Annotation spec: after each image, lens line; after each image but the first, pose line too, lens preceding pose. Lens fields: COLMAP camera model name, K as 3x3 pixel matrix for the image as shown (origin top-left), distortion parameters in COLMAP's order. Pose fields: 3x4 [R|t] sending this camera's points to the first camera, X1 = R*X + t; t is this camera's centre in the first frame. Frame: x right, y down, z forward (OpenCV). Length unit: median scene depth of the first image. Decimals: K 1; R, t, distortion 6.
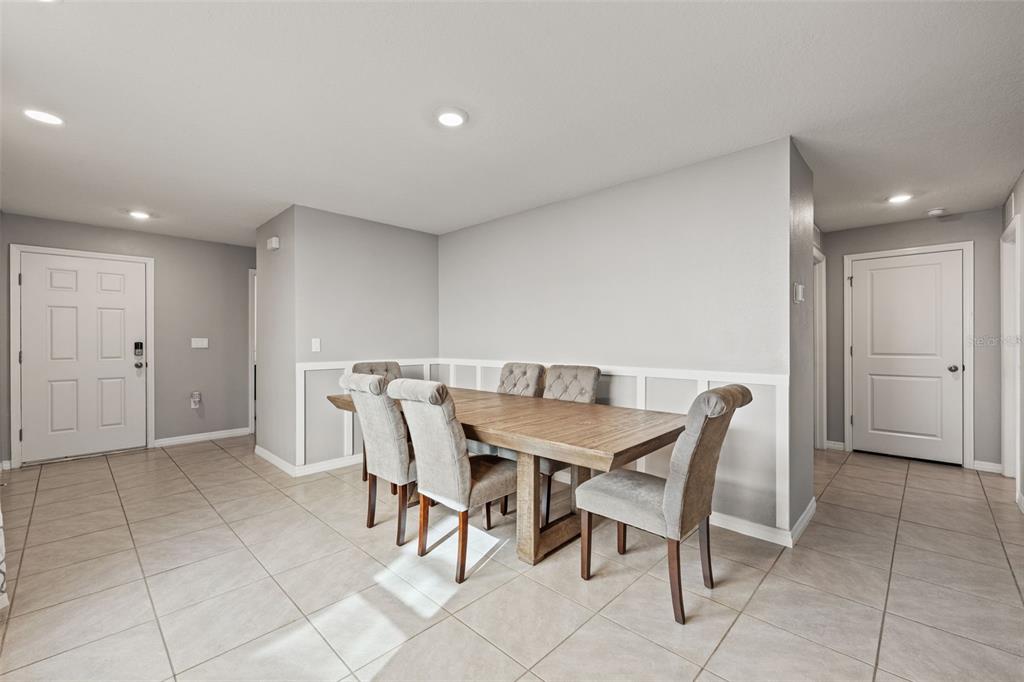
lens RADIAL K [[409.7, 0, 512.0], [0, 409.7, 341.0], [0, 0, 1]] dist [-0.009084, 0.000068]
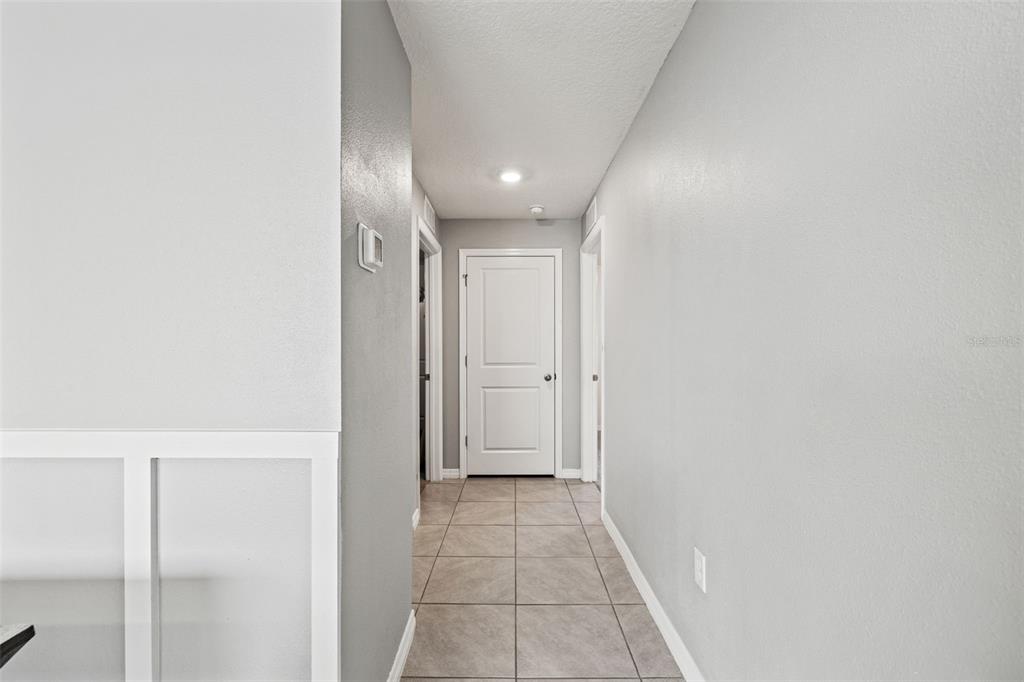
lens RADIAL K [[525.5, 0, 512.0], [0, 525.5, 341.0], [0, 0, 1]] dist [0.001149, 0.000056]
pose [[0.711854, 0.010537, 0.702249, 0.144425], [0.000303, 0.999883, -0.015310, -0.000537], [-0.702328, 0.011111, 0.711767, 0.165629]]
